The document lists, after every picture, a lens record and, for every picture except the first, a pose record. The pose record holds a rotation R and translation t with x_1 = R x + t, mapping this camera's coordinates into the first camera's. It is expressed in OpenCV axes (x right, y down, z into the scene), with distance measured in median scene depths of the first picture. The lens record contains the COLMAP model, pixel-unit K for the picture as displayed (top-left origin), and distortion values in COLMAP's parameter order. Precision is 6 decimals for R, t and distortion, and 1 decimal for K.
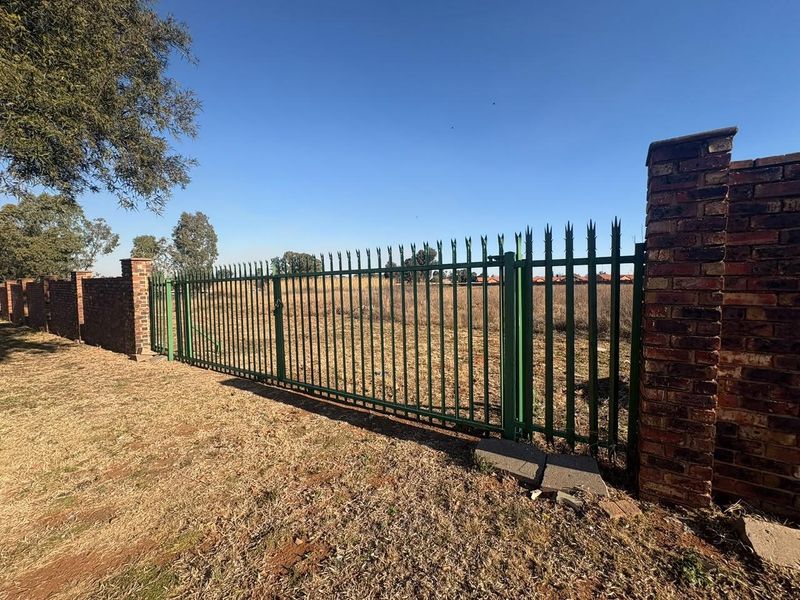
lens RADIAL K [[317.1, 0, 399.1], [0, 317.1, 299.2], [0, 0, 1]] dist [-0.001194, 0.000413]
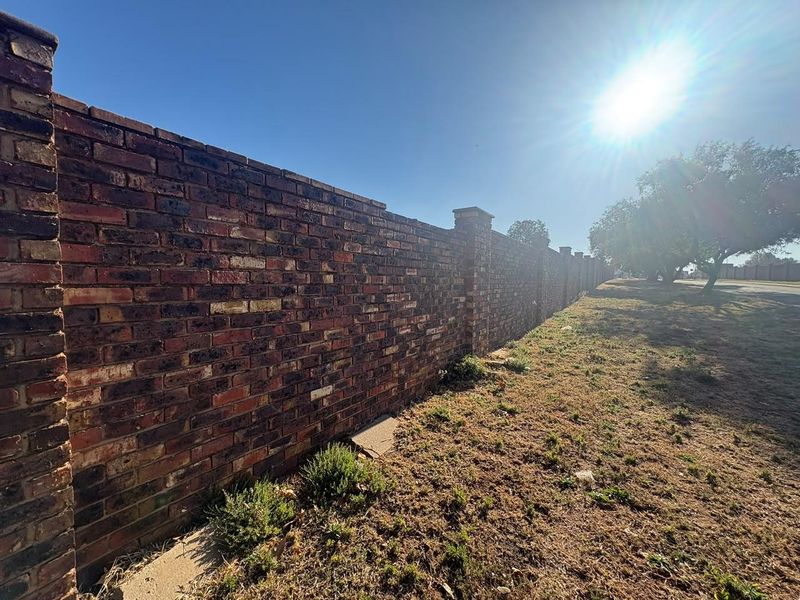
lens RADIAL K [[317.1, 0, 399.1], [0, 317.1, 299.2], [0, 0, 1]] dist [-0.001194, 0.000413]
pose [[0.015614, -0.058162, 0.998185, 0.366624], [0.043415, 0.997405, 0.057437, -0.004090], [-0.998935, 0.042439, 0.018099, 0.281816]]
